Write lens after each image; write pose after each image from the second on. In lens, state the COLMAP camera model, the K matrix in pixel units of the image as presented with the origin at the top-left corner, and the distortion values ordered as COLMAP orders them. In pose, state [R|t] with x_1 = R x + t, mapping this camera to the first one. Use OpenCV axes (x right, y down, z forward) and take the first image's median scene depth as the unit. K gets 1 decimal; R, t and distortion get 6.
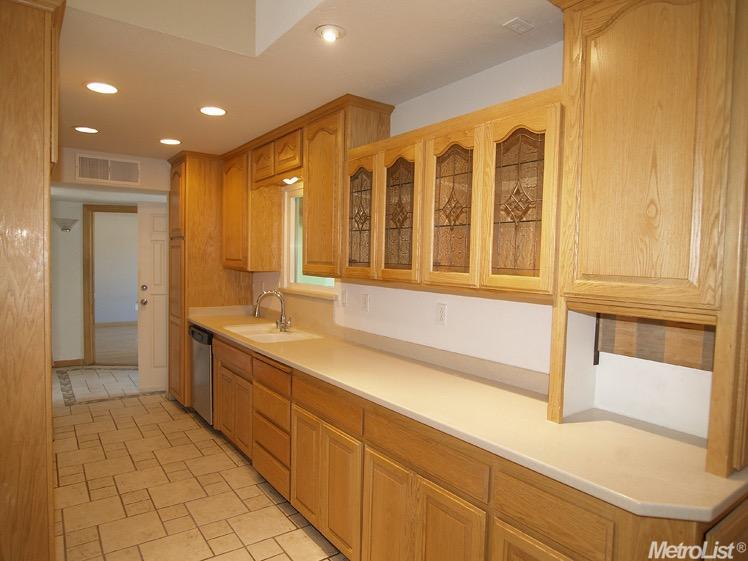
lens RADIAL K [[467.8, 0, 369.7], [0, 467.8, 287.0], [0, 0, 1]] dist [-0.038266, 0.005692]
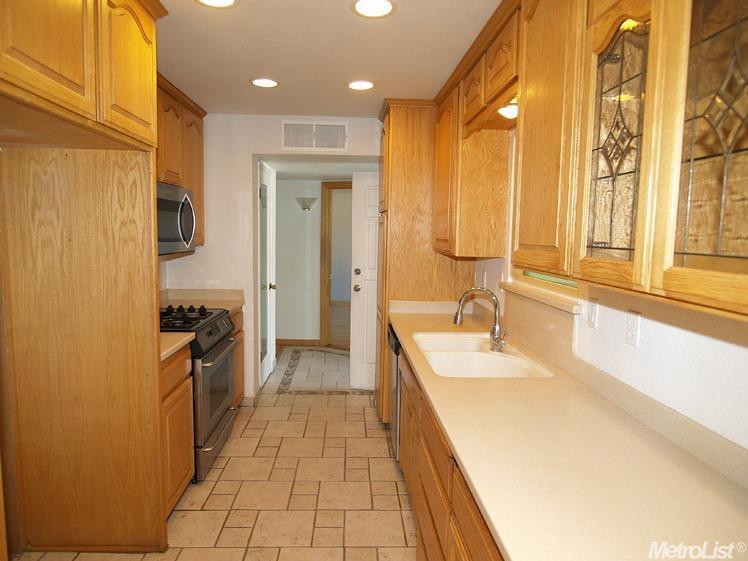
lens RADIAL K [[467.8, 0, 370.5], [0, 467.8, 278.5], [0, 0, 1]] dist [-0.038266, 0.005692]
pose [[0.831318, 0.049331, -0.553603, 0.028998], [-0.035530, 0.998733, 0.035642, -0.027787], [0.554660, -0.009961, 0.832018, 0.439430]]
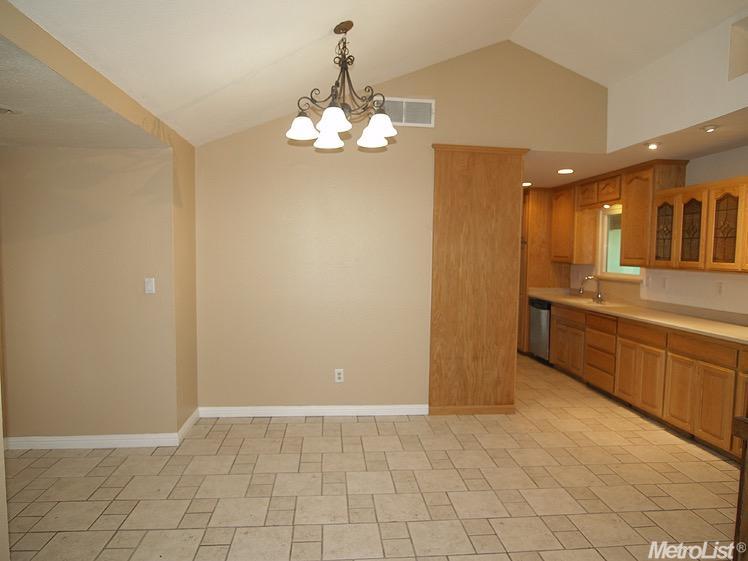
lens RADIAL K [[467.8, 0, 358.3], [0, 467.8, 279.0], [0, 0, 1]] dist [-0.038266, 0.005692]
pose [[0.847724, 0.023755, -0.529906, -0.061176], [-0.029454, 0.999563, -0.002310, 0.050950], [0.529620, 0.017566, 0.848053, -0.853353]]
